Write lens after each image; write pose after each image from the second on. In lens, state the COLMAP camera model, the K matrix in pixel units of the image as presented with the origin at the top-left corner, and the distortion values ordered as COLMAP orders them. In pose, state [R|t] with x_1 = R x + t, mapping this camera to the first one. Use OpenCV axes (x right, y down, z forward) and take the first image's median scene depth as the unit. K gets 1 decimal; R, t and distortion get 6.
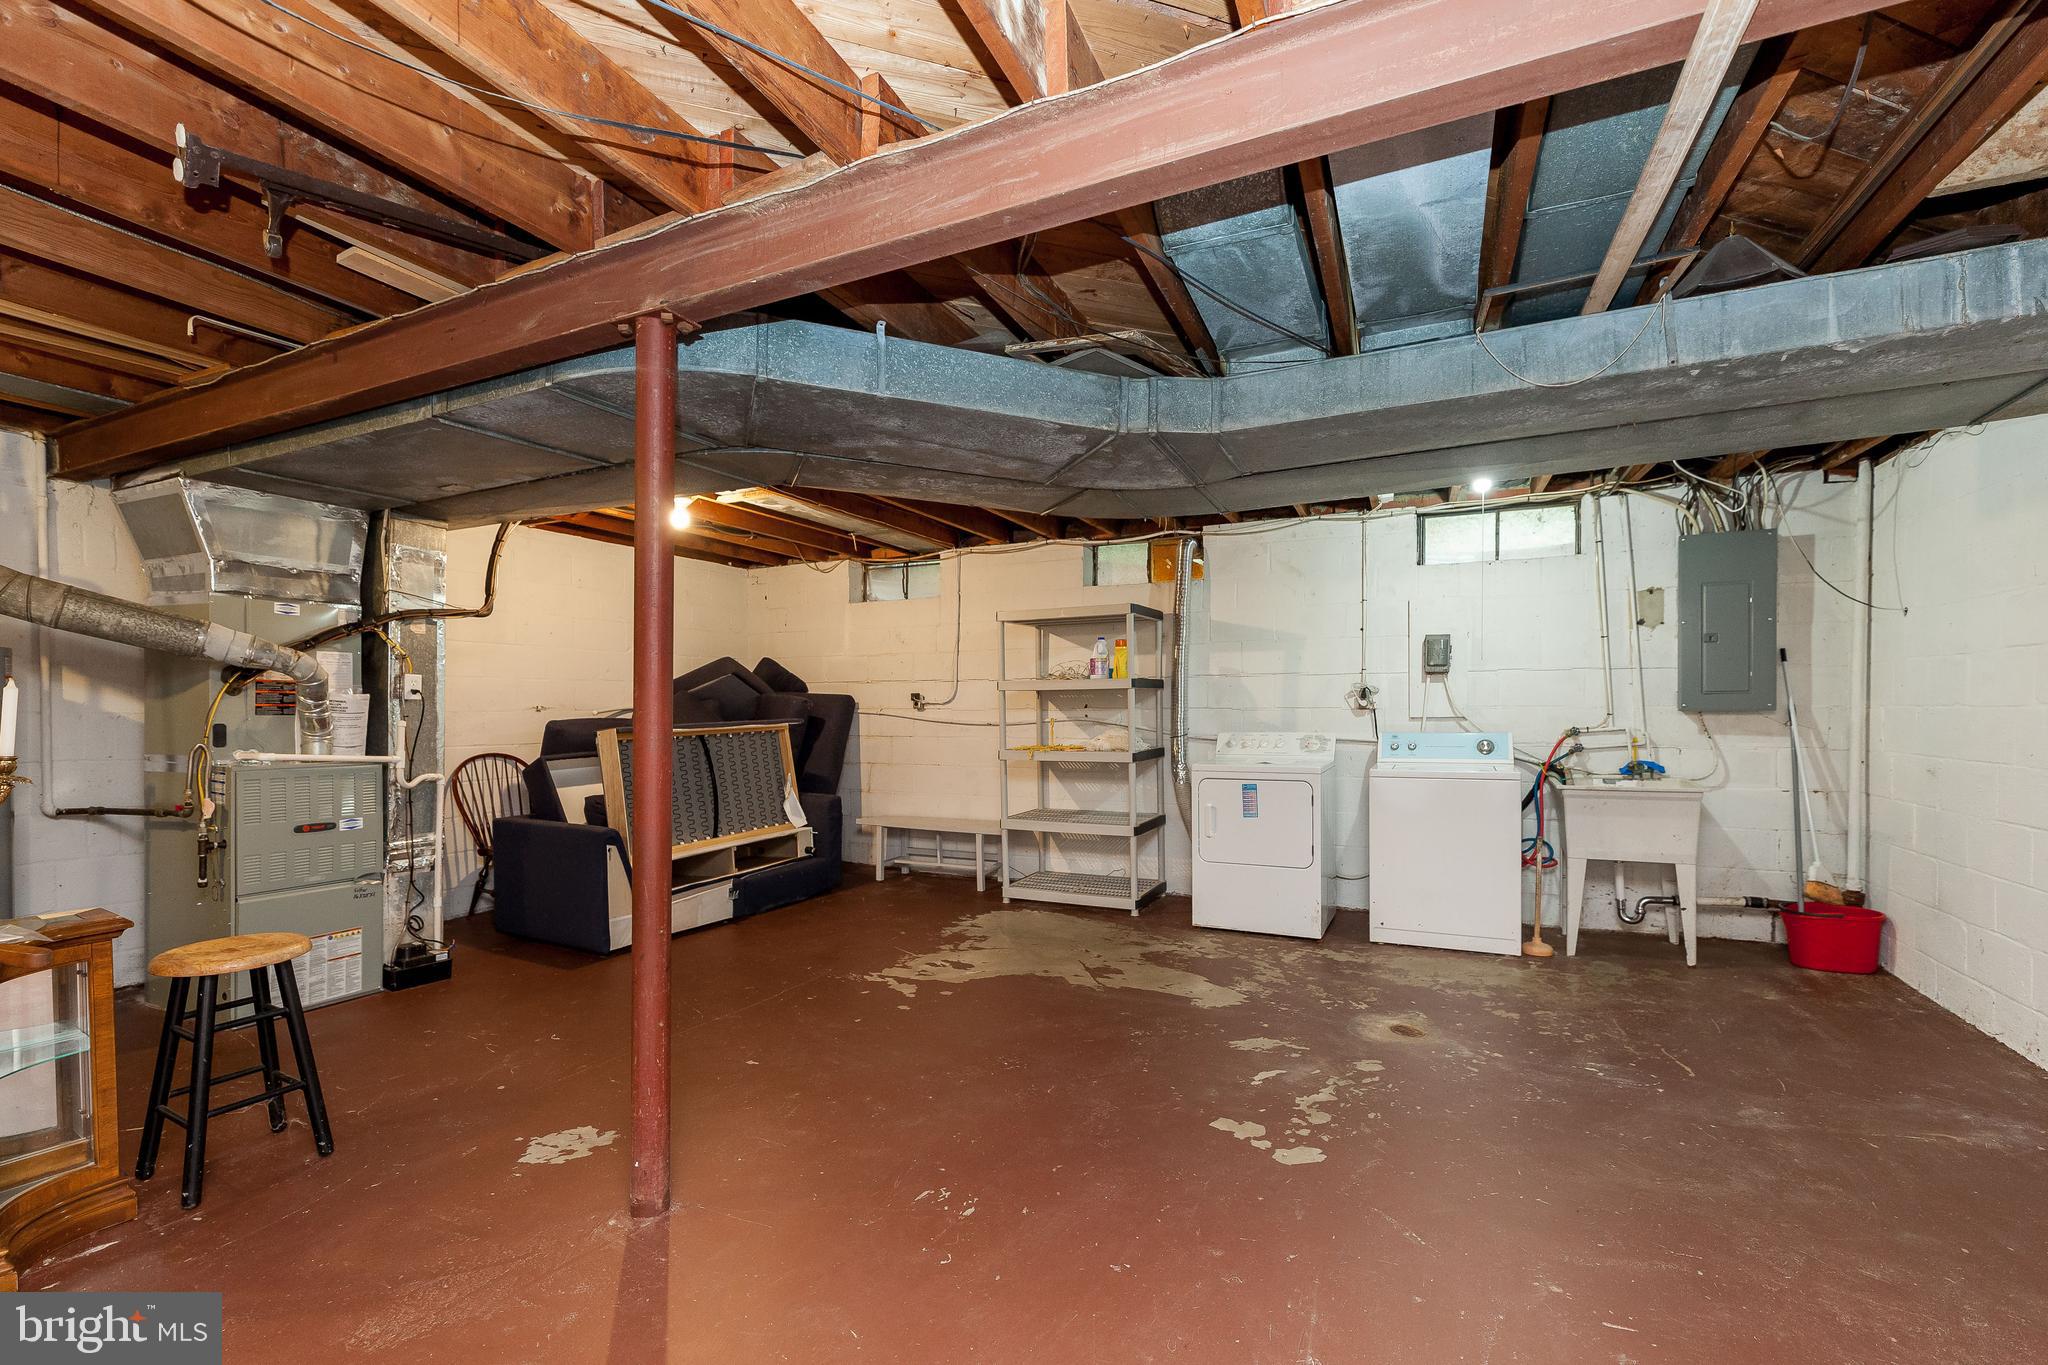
lens RADIAL K [[856.7, 0, 1021.5], [0, 856.7, 699.3], [0, 0, 1]] dist [0.000835, -0.000132]
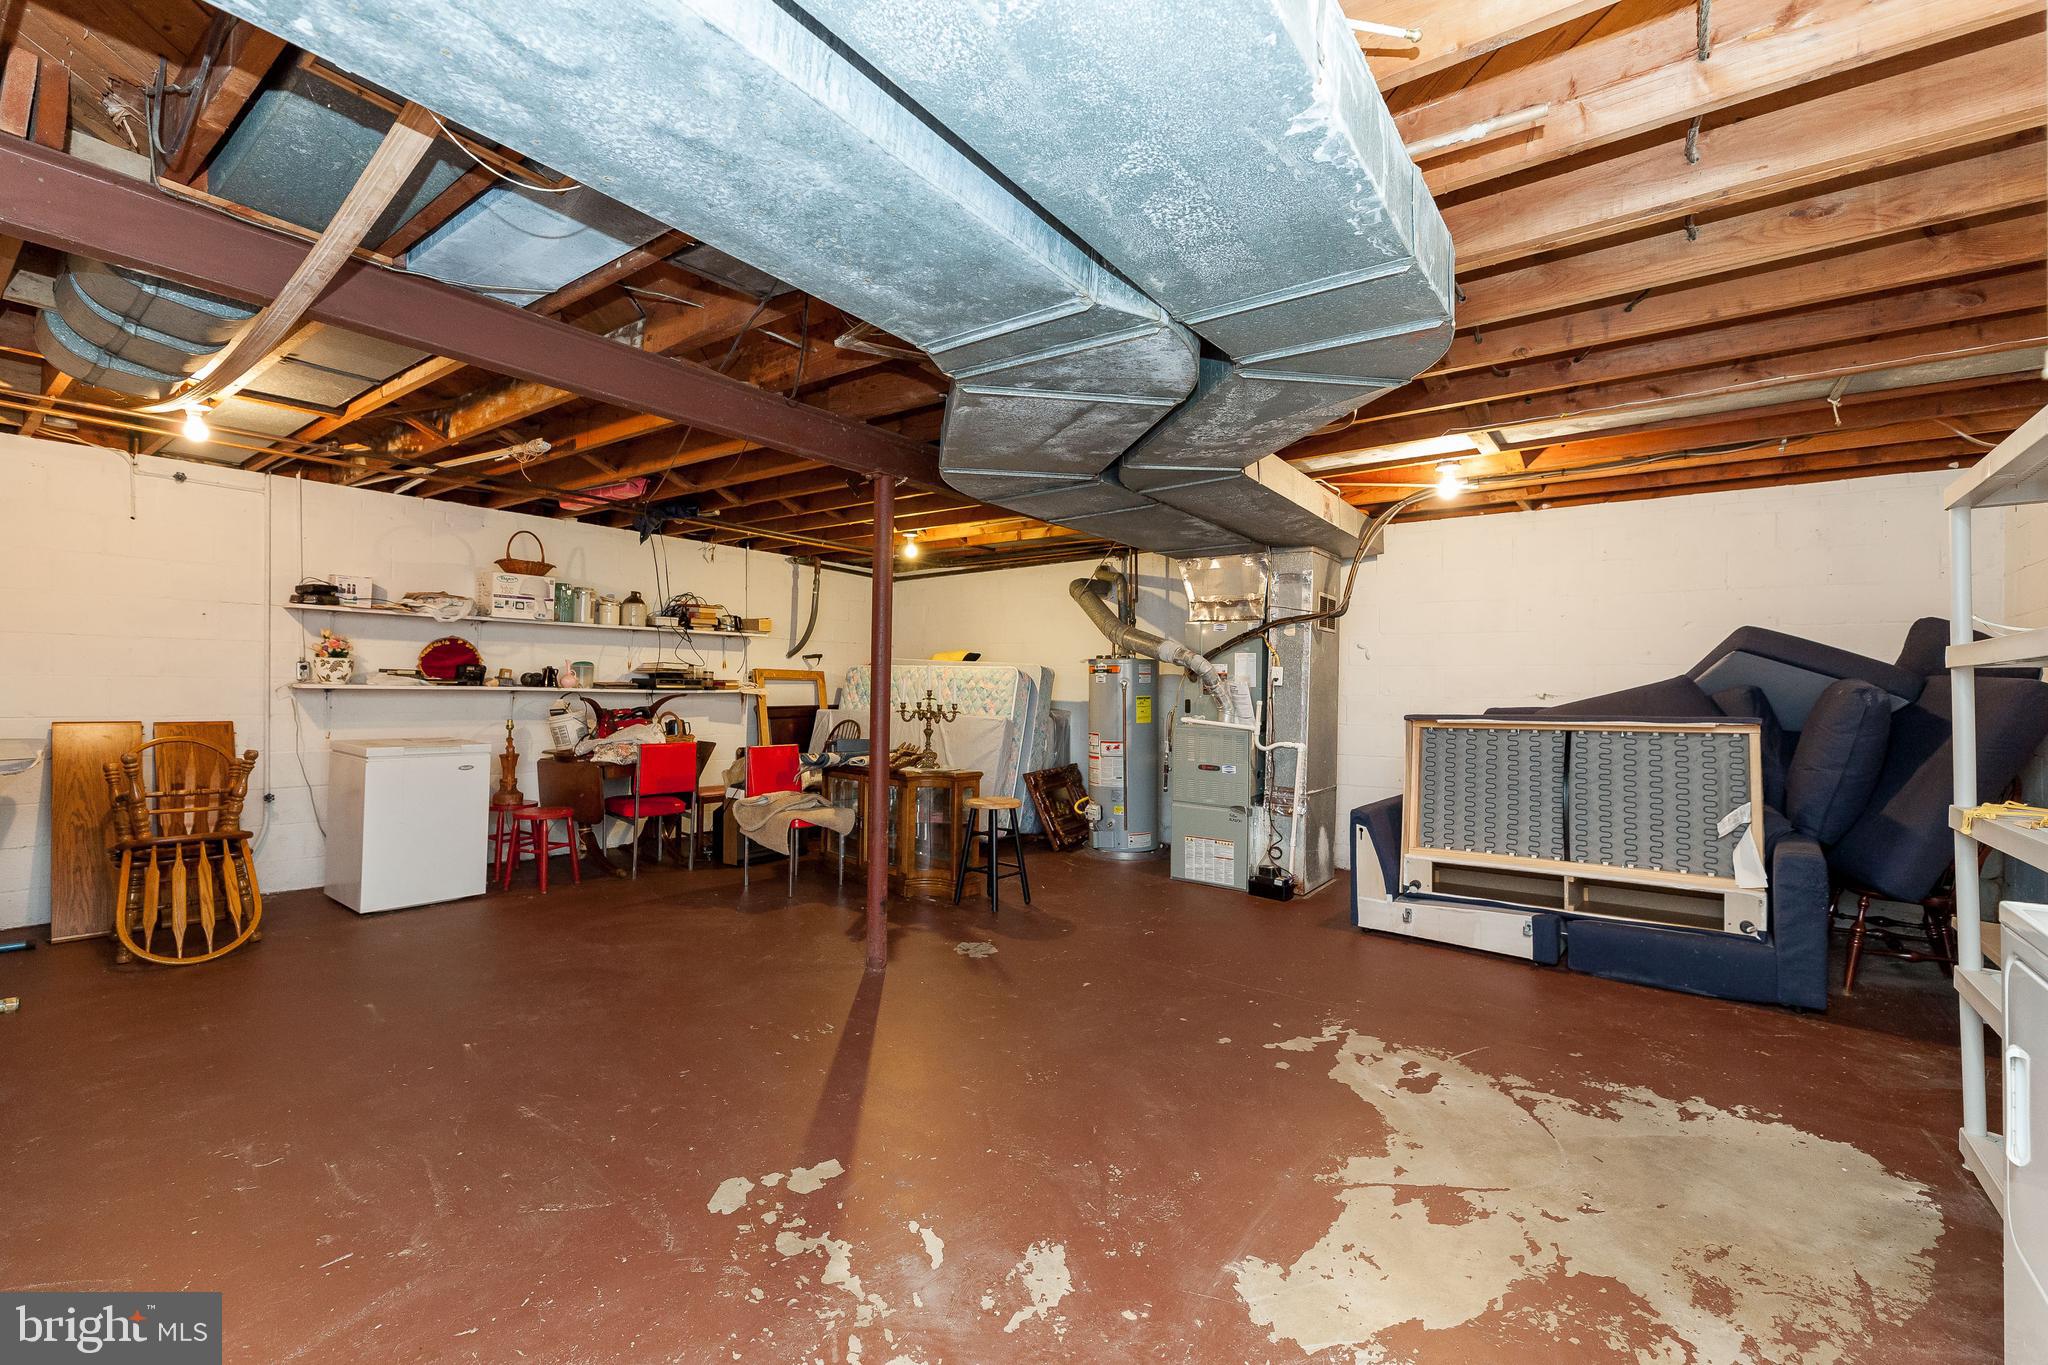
lens RADIAL K [[856.7, 0, 1027.0], [0, 856.7, 677.0], [0, 0, 1]] dist [0.000835, -0.000132]
pose [[-0.193834, -0.011576, -0.980966, 0.667672], [-0.003163, 0.999933, -0.011175, 0.003438], [0.981029, 0.000937, -0.193858, 0.862171]]
